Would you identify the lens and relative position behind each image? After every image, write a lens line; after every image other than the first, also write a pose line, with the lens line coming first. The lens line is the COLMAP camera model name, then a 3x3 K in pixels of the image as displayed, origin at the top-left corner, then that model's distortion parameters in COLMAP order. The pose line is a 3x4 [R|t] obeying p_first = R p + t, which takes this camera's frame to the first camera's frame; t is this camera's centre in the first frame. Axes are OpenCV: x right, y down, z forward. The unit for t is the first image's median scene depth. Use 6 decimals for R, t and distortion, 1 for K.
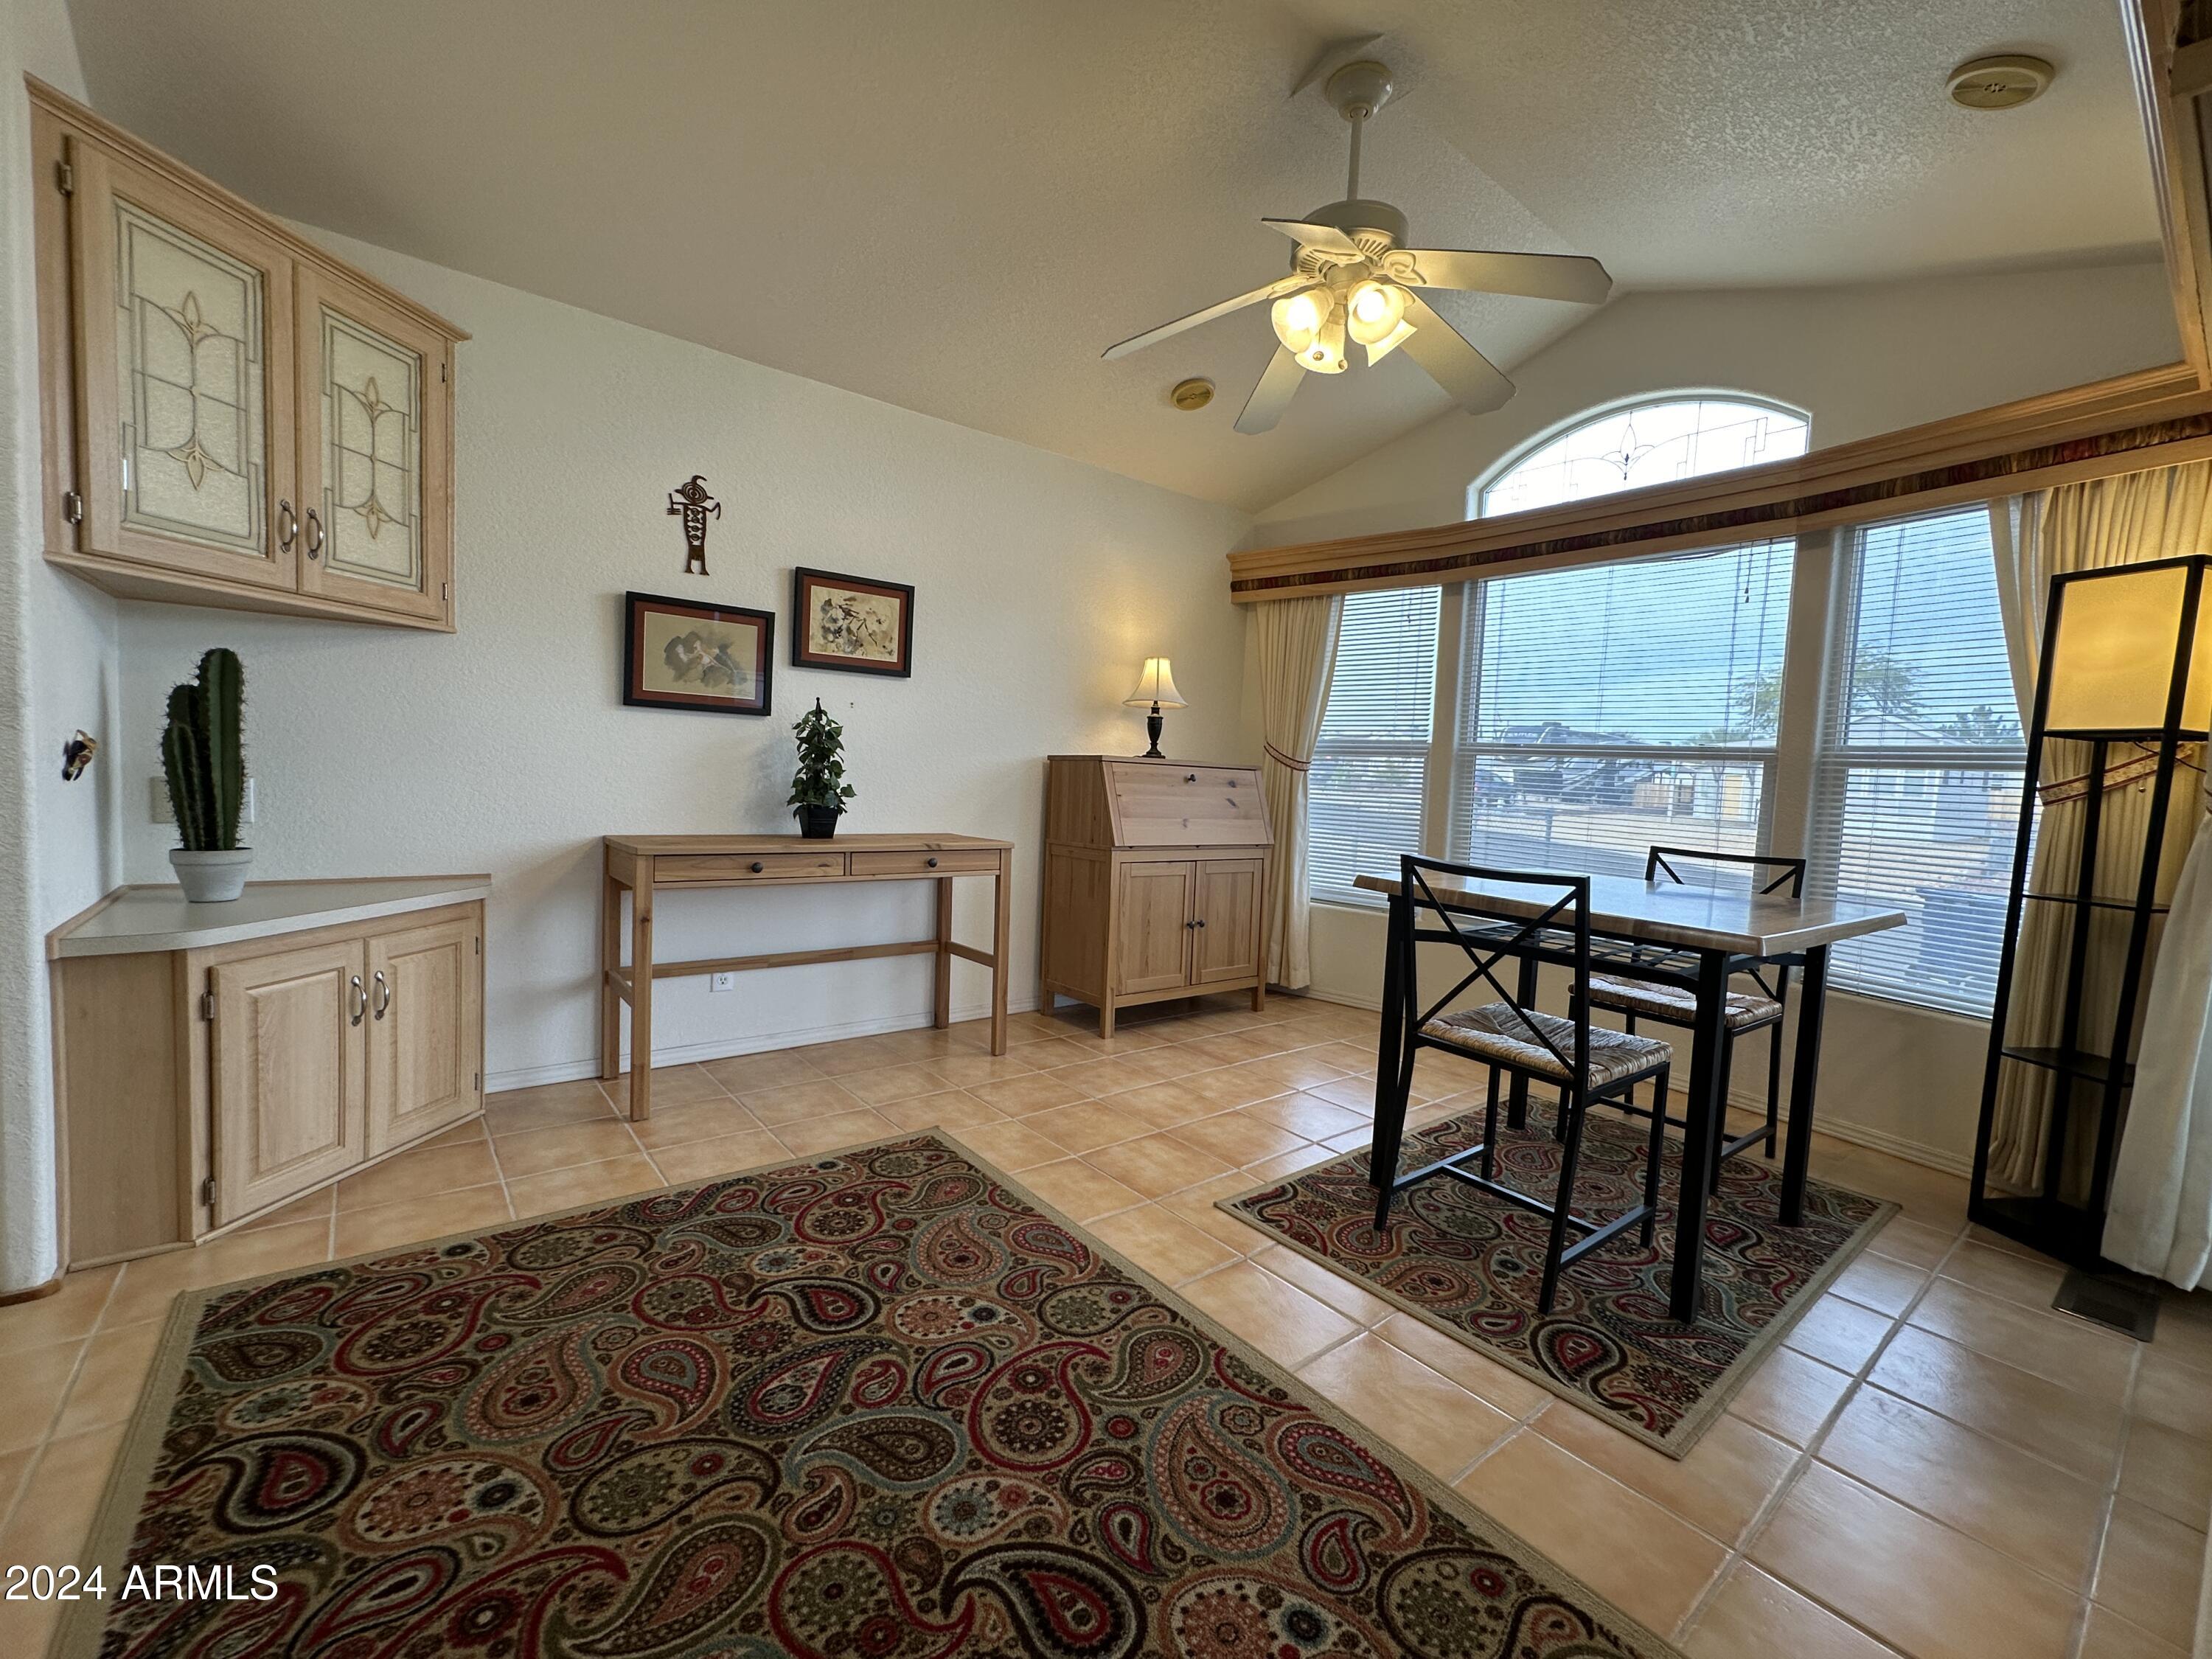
lens RADIAL K [[926.9, 0, 1100.5], [0, 926.9, 832.6], [0, 0, 1]] dist [-0.000839, 0.000943]
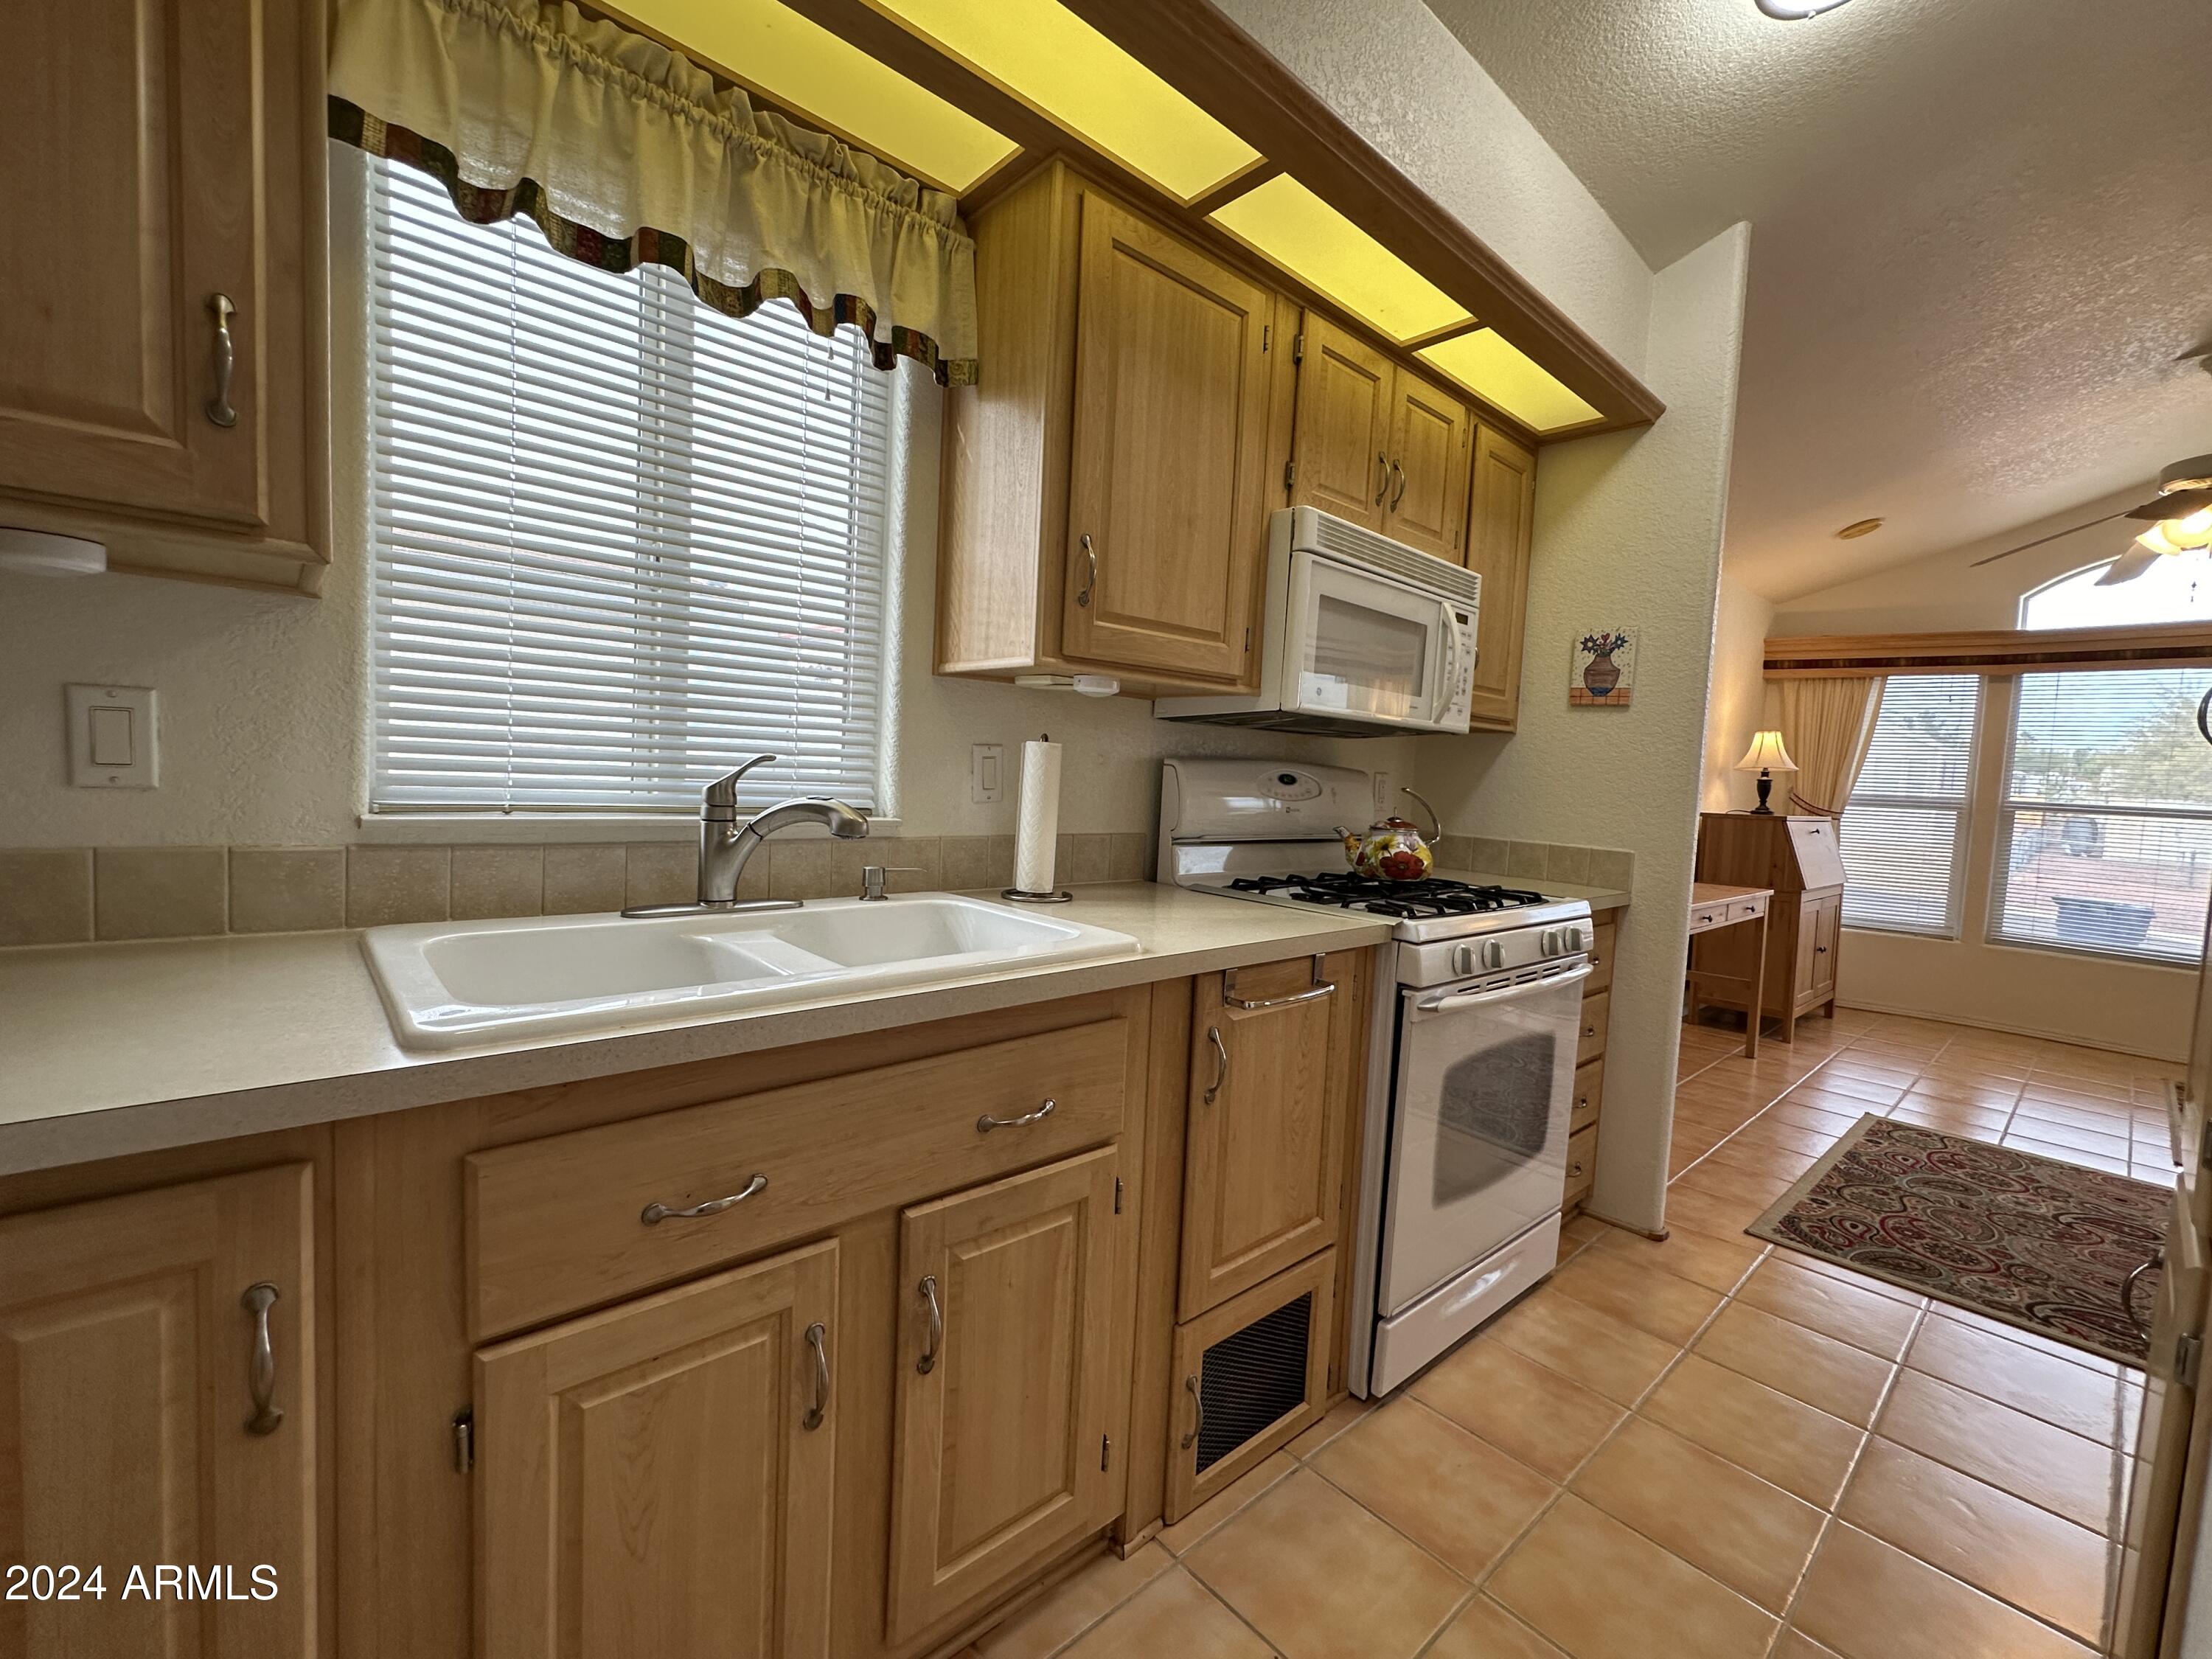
lens RADIAL K [[931.4, 0, 1106.0], [0, 931.4, 829.5], [0, 0, 1]] dist [-0.000034, 0.000474]
pose [[0.998161, -0.001144, 0.060609, -1.675421], [0.001089, 0.999999, 0.000946, -0.115042], [-0.060610, -0.000878, 0.998161, -0.334705]]
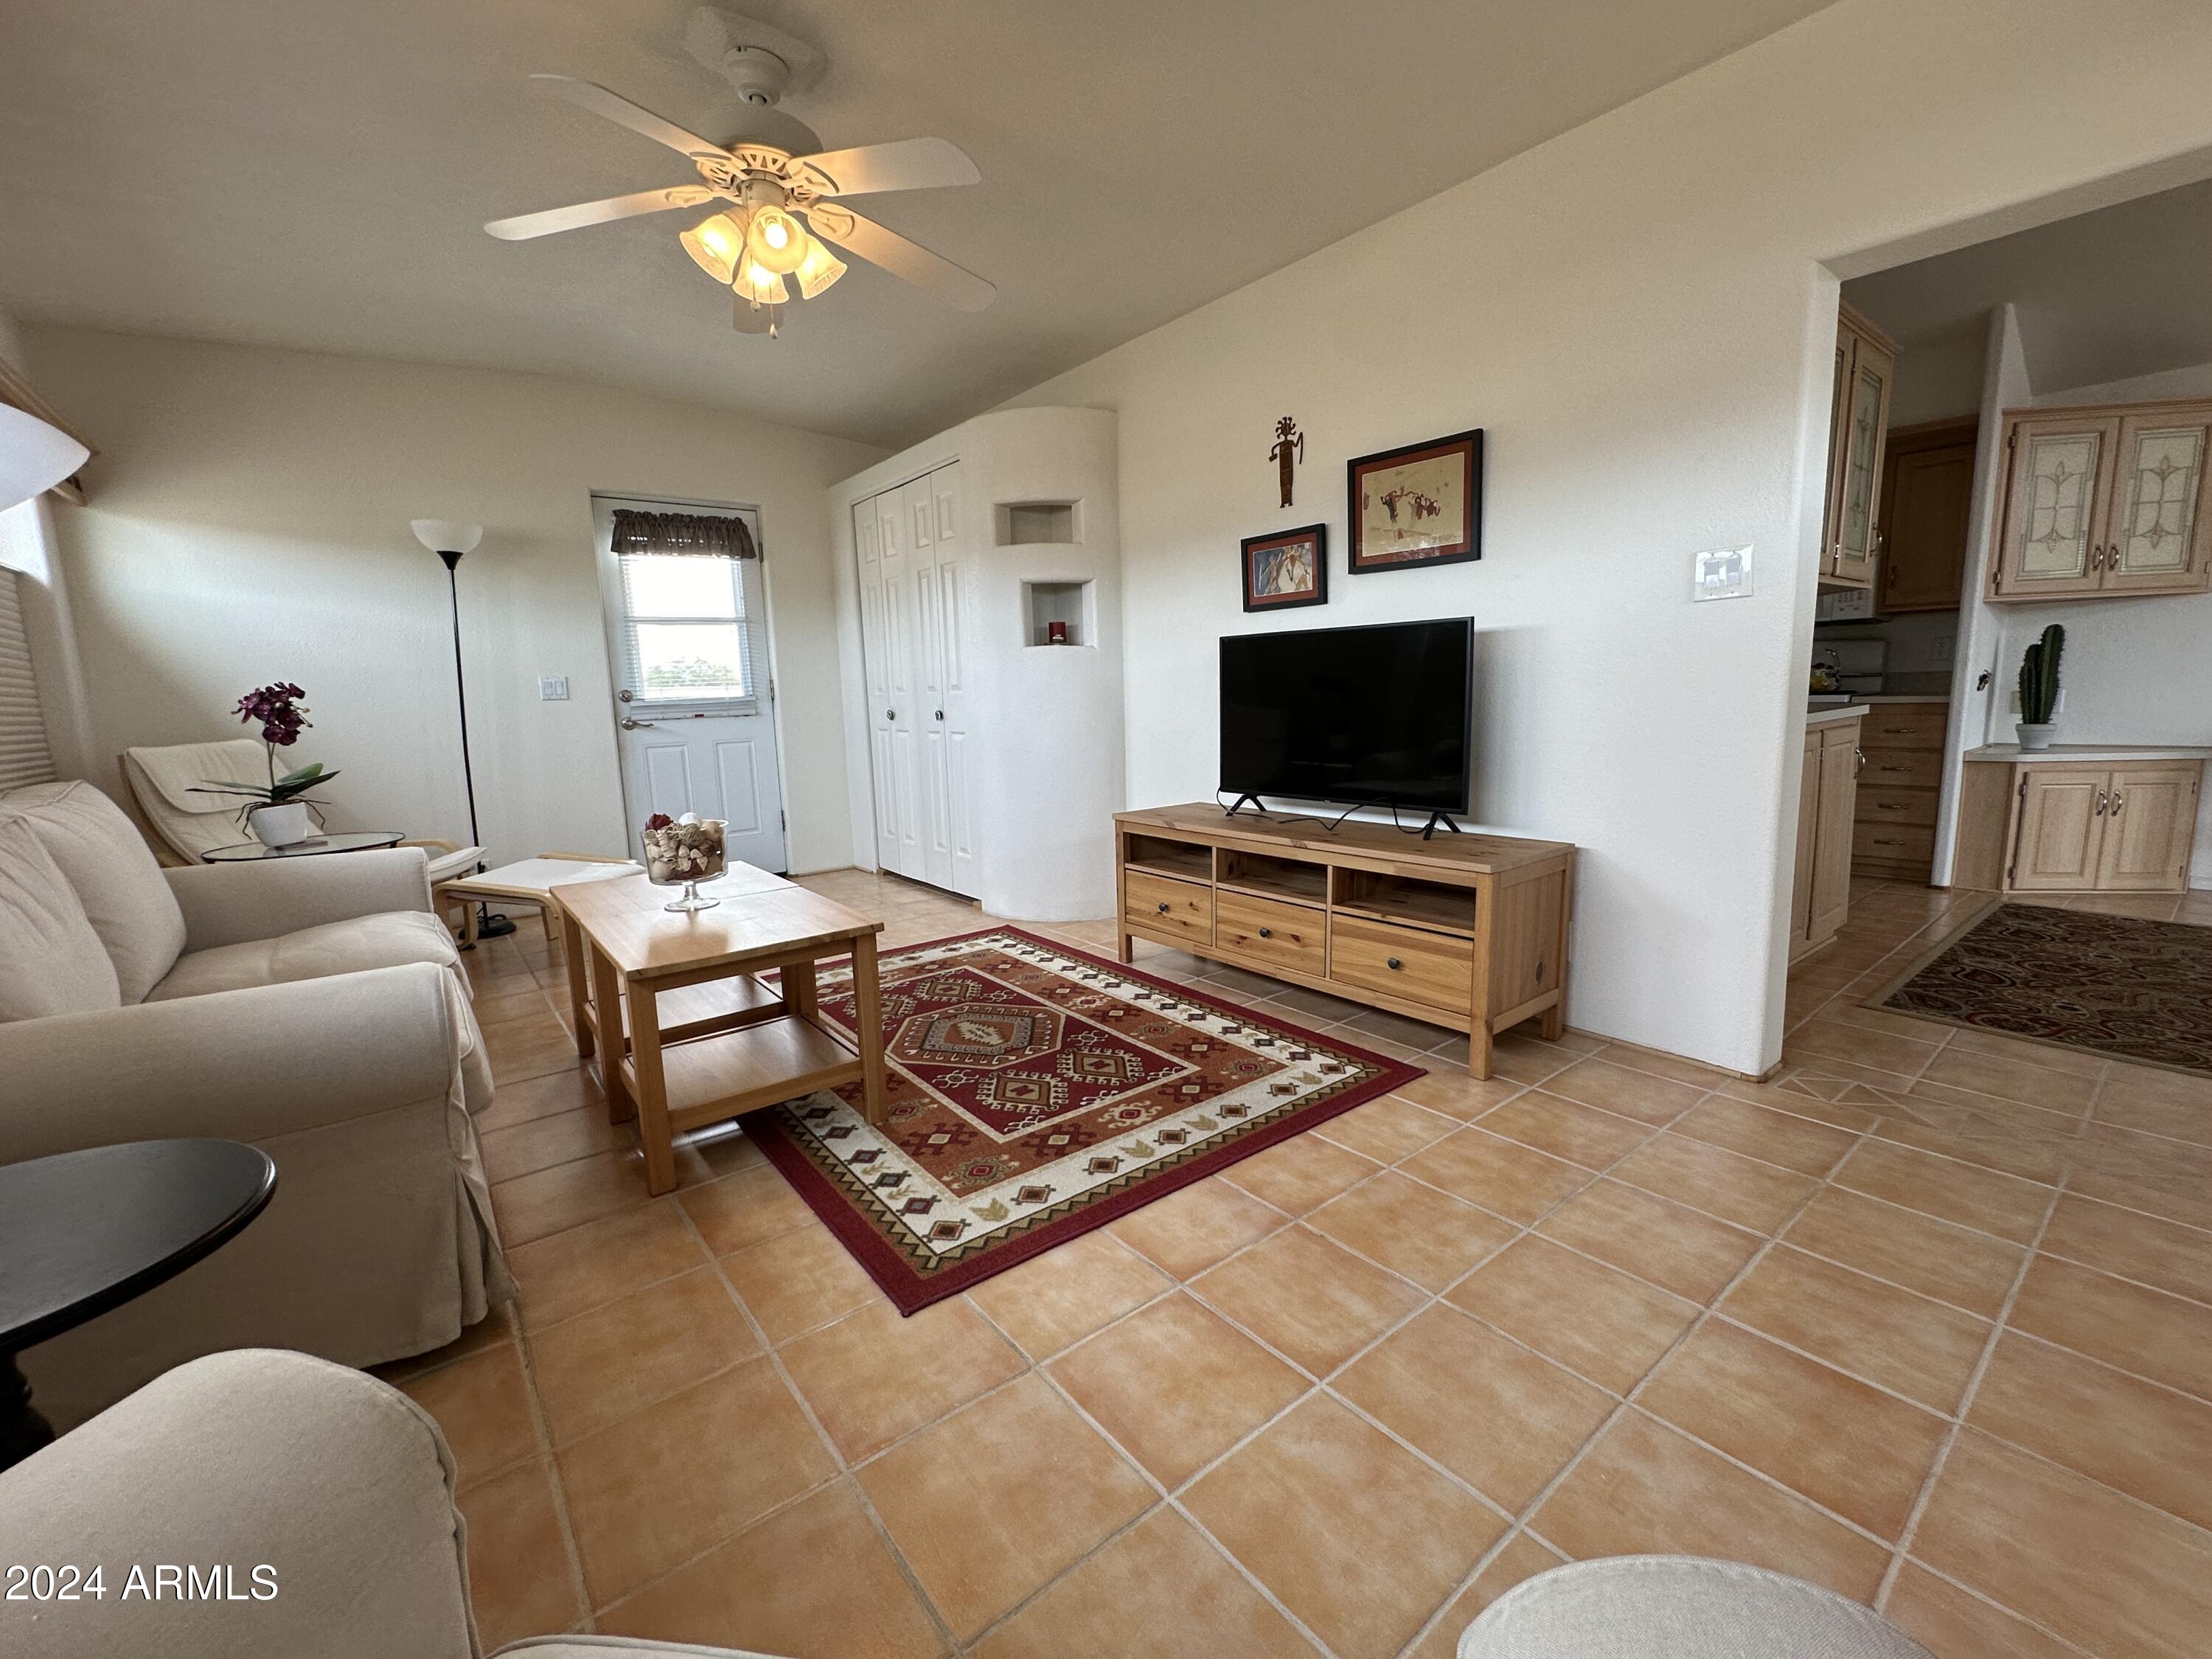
lens RADIAL K [[931.4, 0, 1106.0], [0, 931.4, 829.5], [0, 0, 1]] dist [-0.000034, 0.000474]
pose [[0.003483, 0.100780, -0.994903, 1.133923], [-0.039238, 0.994156, 0.100567, 0.125519], [0.999224, 0.038688, 0.007417, -1.087980]]
